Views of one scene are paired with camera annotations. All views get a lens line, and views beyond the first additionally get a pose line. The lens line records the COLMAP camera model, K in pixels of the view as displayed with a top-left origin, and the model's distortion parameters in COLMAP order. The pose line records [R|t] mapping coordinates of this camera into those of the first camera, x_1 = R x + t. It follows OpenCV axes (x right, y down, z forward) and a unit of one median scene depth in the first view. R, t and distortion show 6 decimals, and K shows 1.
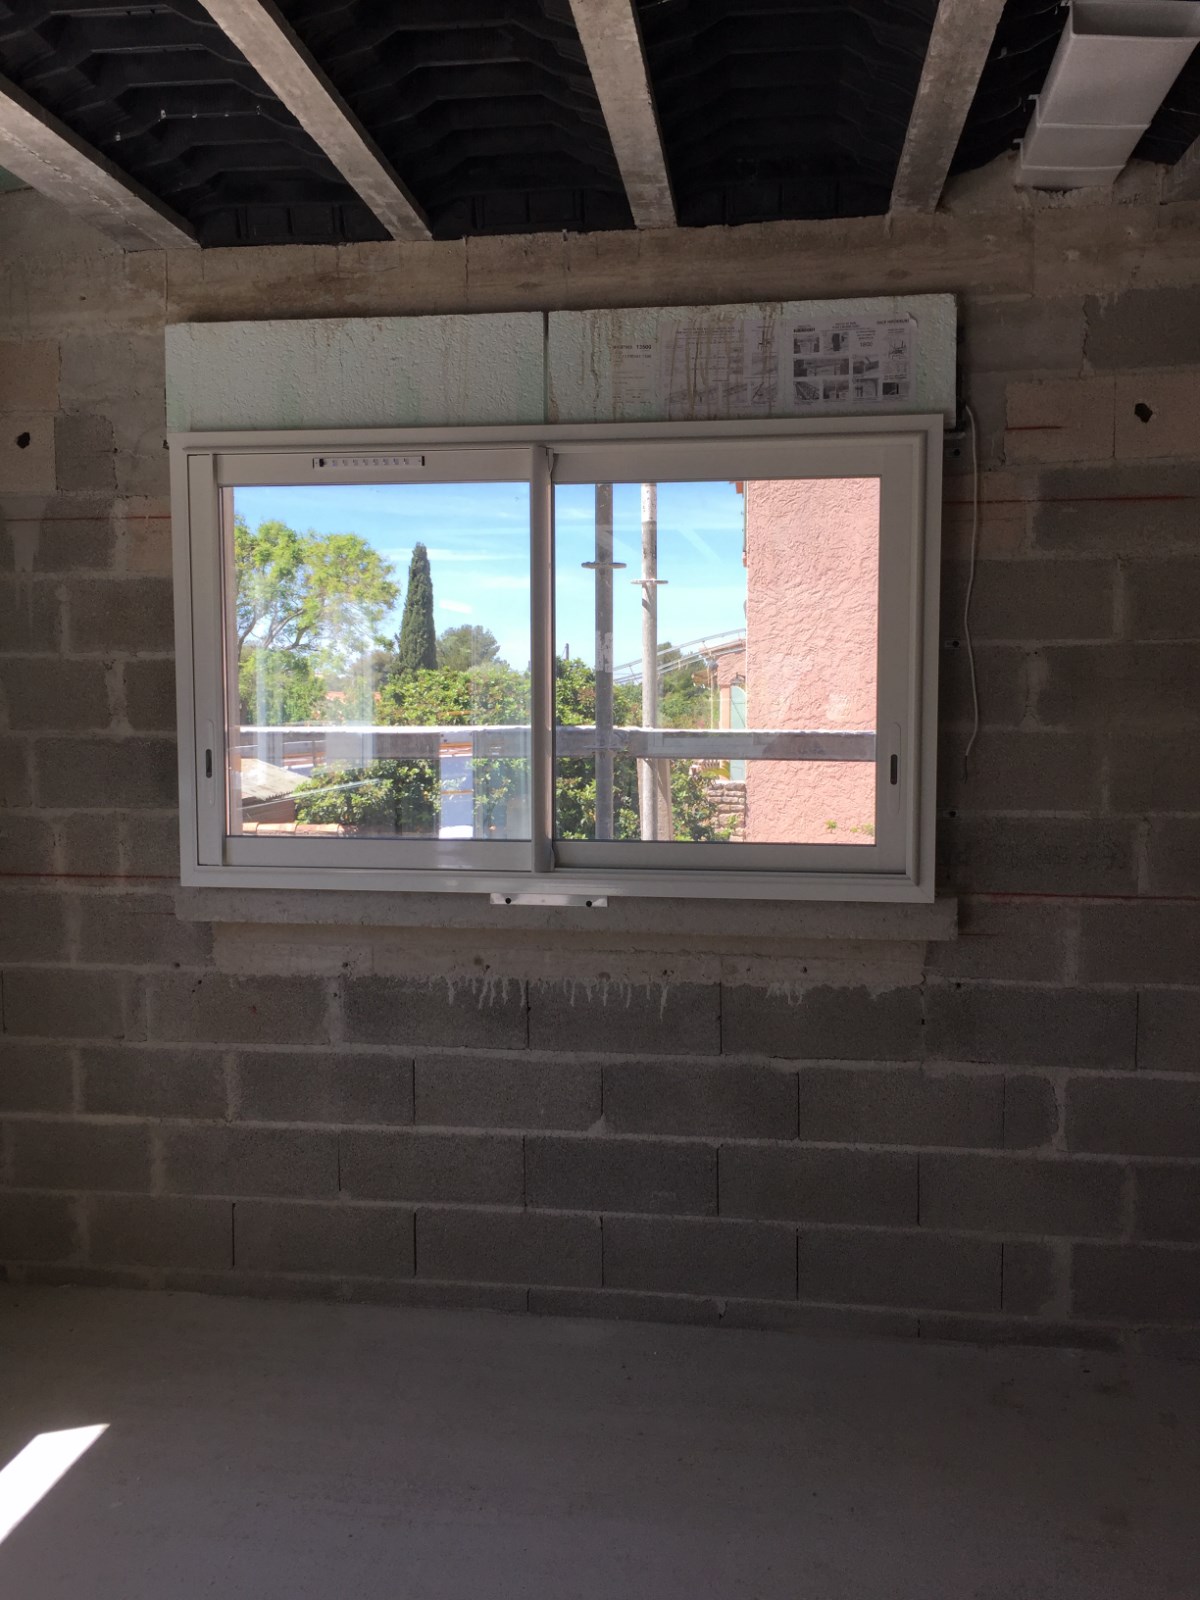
lens RADIAL K [[1357.6, 0, 593.1], [0, 1357.6, 815.0], [0, 0, 1]] dist [0.079268, -0.112746]
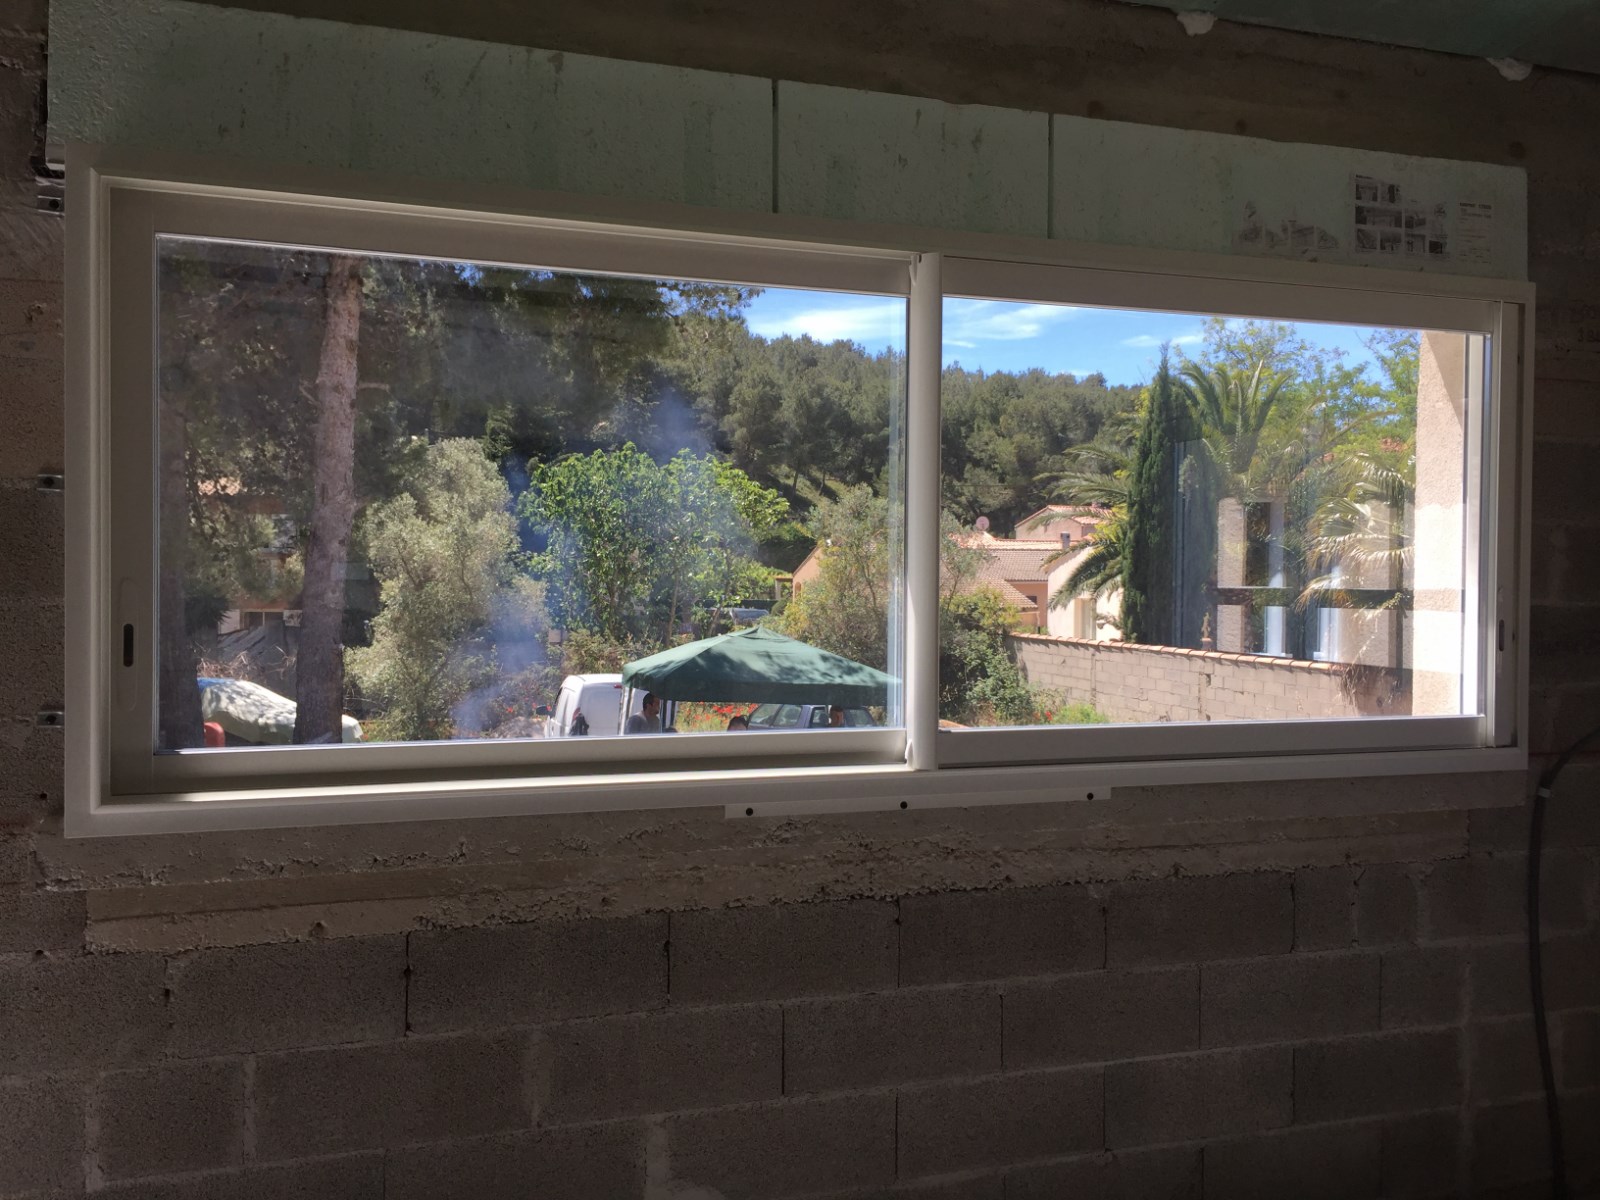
lens RADIAL K [[1357.6, 0, 799.9], [0, 1357.6, 596.6], [0, 0, 1]] dist [0.079268, -0.112746]
pose [[0.897181, 0.001378, 0.441660, -0.588987], [0.031264, 0.997288, -0.066622, -0.012159], [-0.440554, 0.073580, 0.894706, 0.326645]]
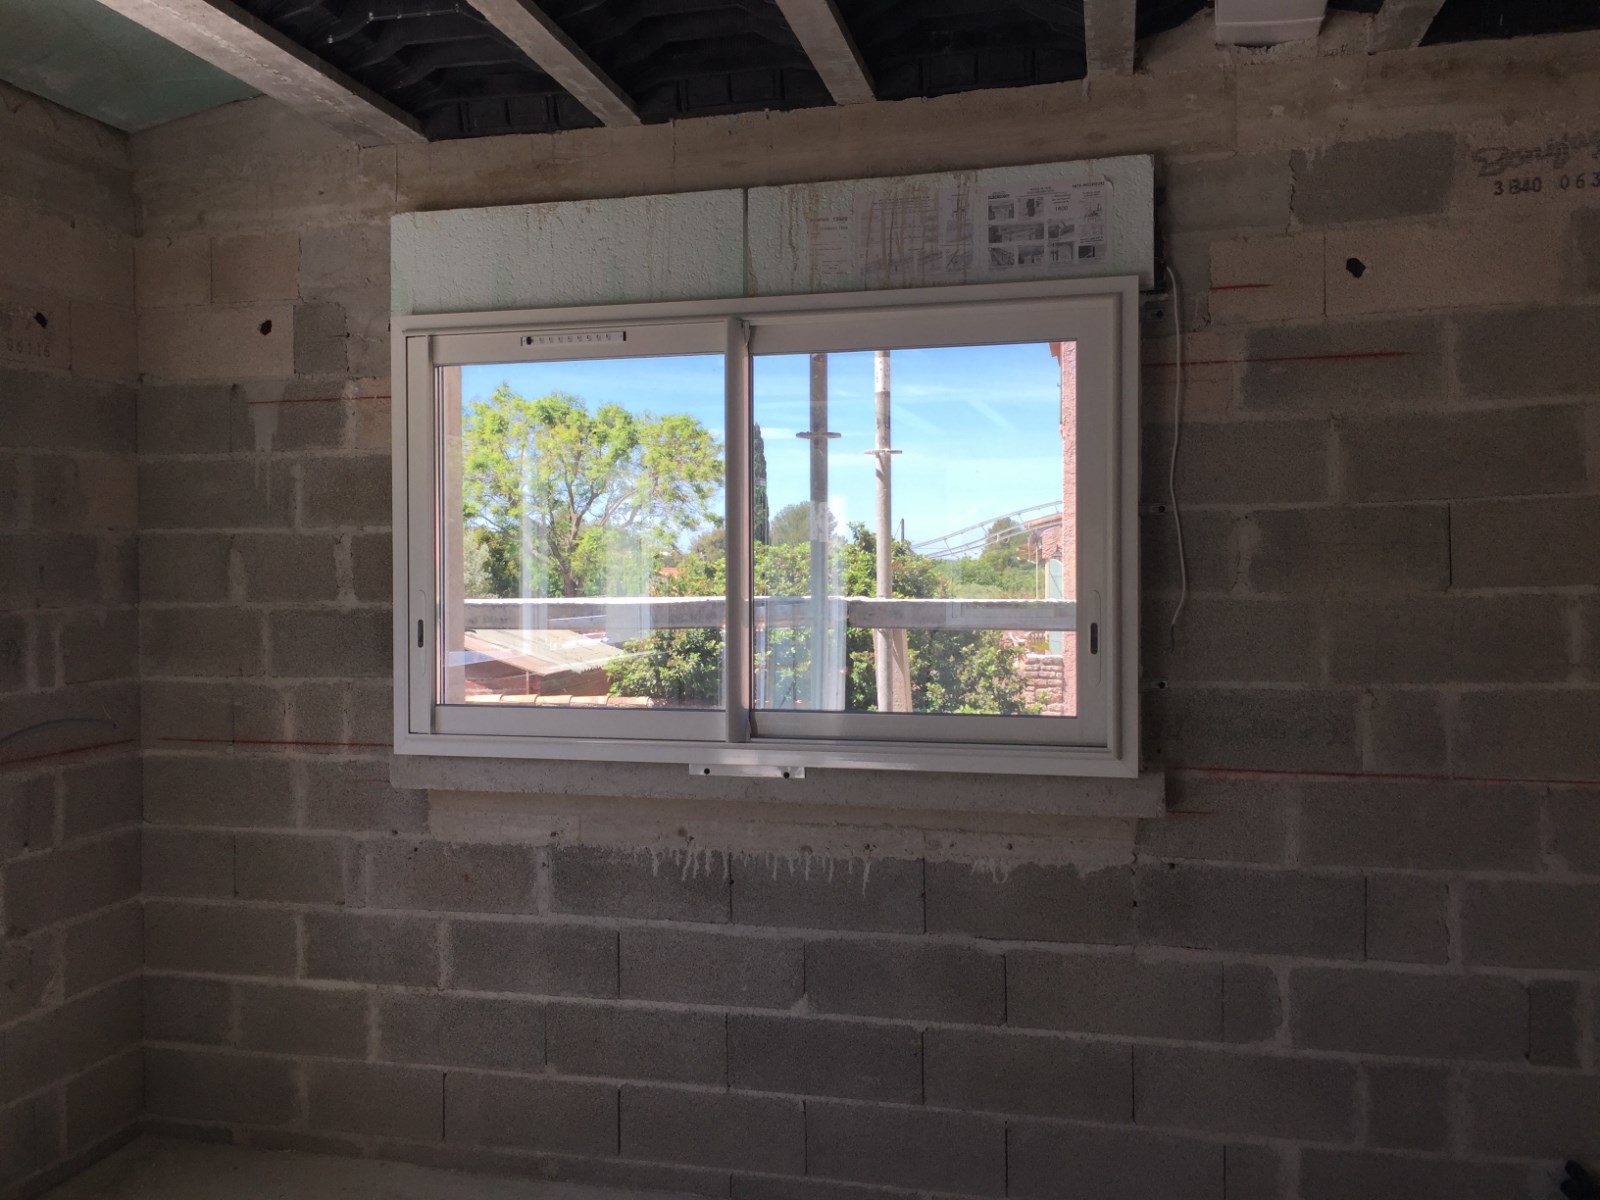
lens RADIAL K [[1357.6, 0, 808.2], [0, 1357.6, 615.3], [0, 0, 1]] dist [0.079268, -0.112746]
pose [[0.993778, -0.002824, -0.111339, 0.120936], [-0.003373, 0.998456, -0.055439, 0.004266], [0.111324, 0.055470, 0.992235, 0.017564]]
